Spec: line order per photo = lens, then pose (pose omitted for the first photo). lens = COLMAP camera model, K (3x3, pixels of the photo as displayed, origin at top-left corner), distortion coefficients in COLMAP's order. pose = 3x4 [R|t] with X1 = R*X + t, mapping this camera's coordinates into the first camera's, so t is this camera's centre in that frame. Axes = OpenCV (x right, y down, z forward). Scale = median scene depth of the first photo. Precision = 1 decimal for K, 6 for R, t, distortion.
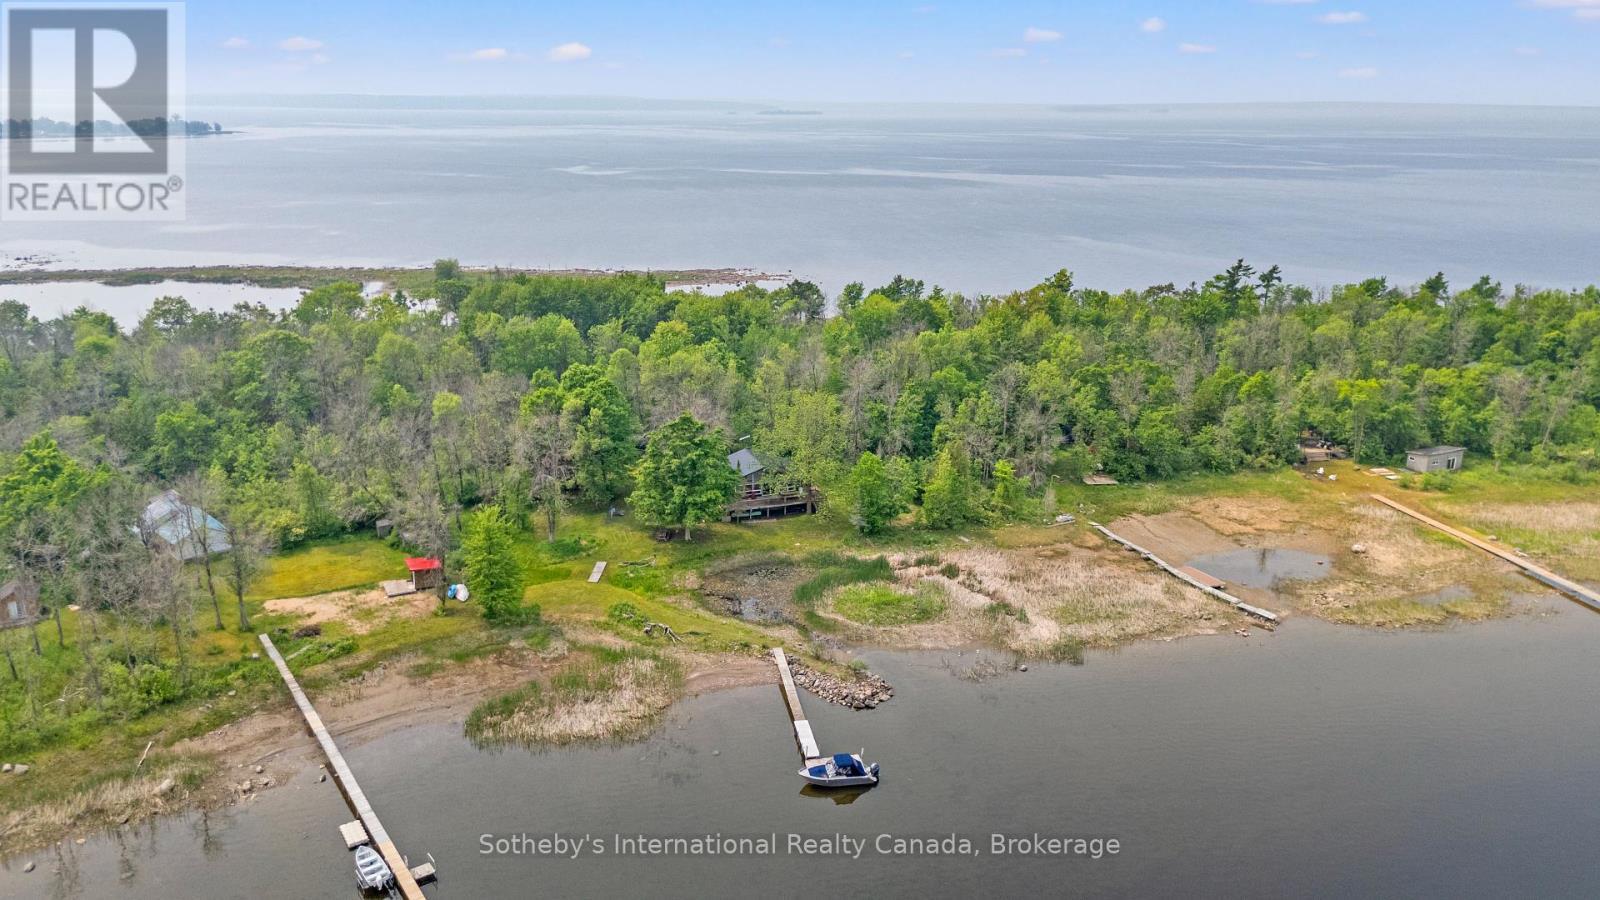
lens RADIAL K [[1169.3, 0, 799.7], [0, 1169.3, 448.5], [0, 0, 1]] dist [0.051723, -0.037107]
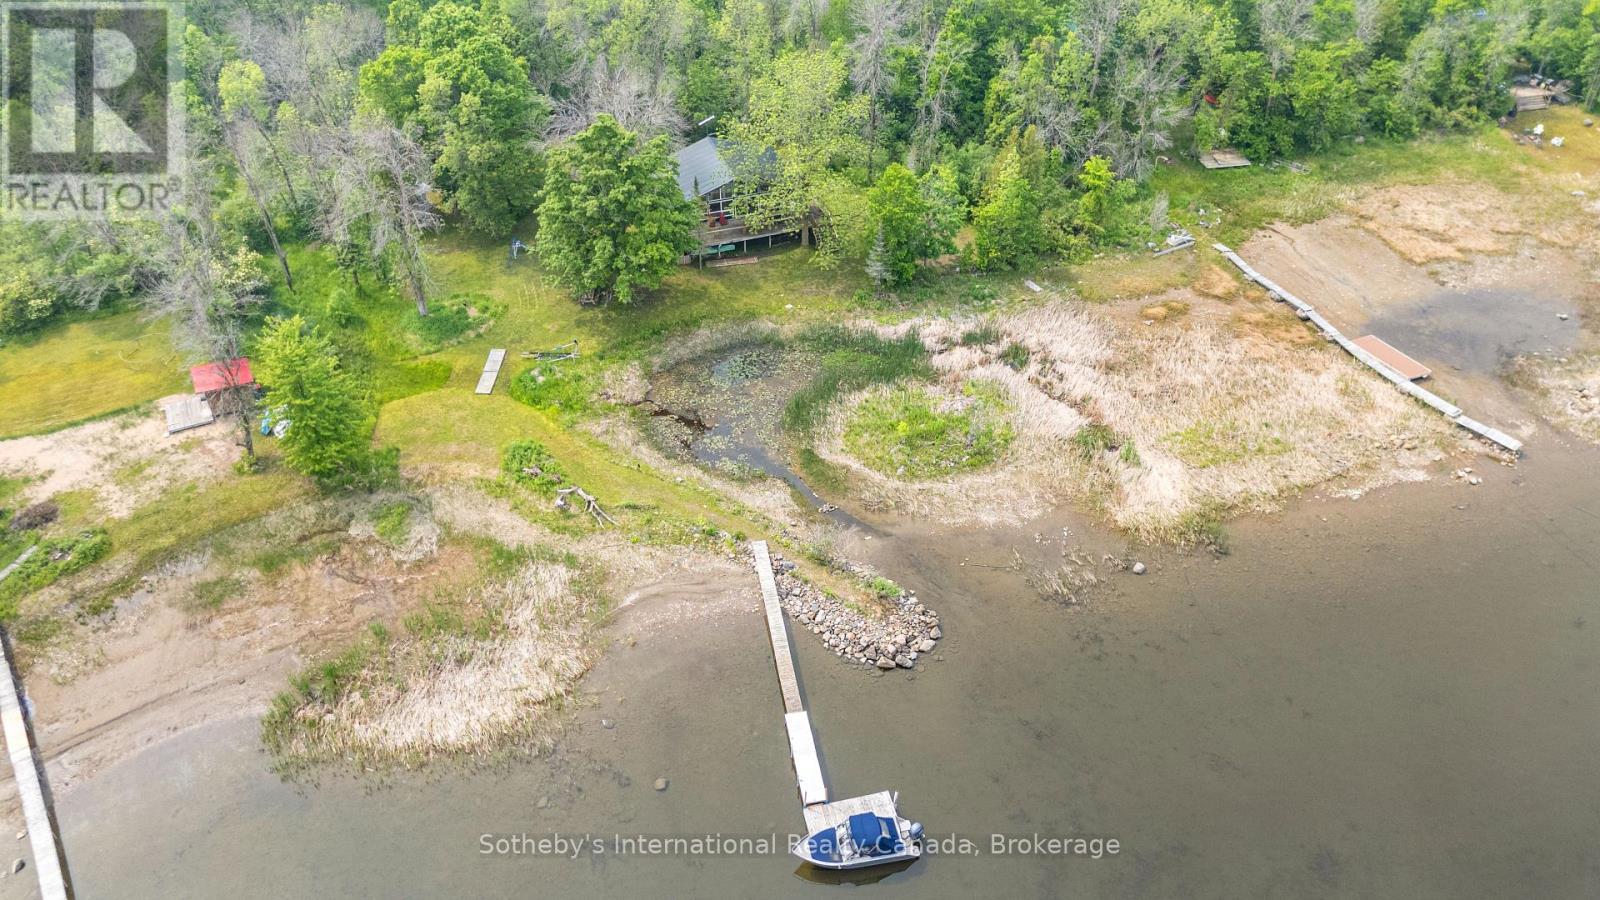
lens RADIAL K [[1169.3, 0, 796.3], [0, 1169.3, 460.7], [0, 0, 1]] dist [0.051723, -0.037107]
pose [[0.999833, -0.016914, -0.006907, 0.005988], [0.018269, 0.922212, 0.386254, -0.103792], [-0.000163, -0.386315, 0.922367, 0.361204]]
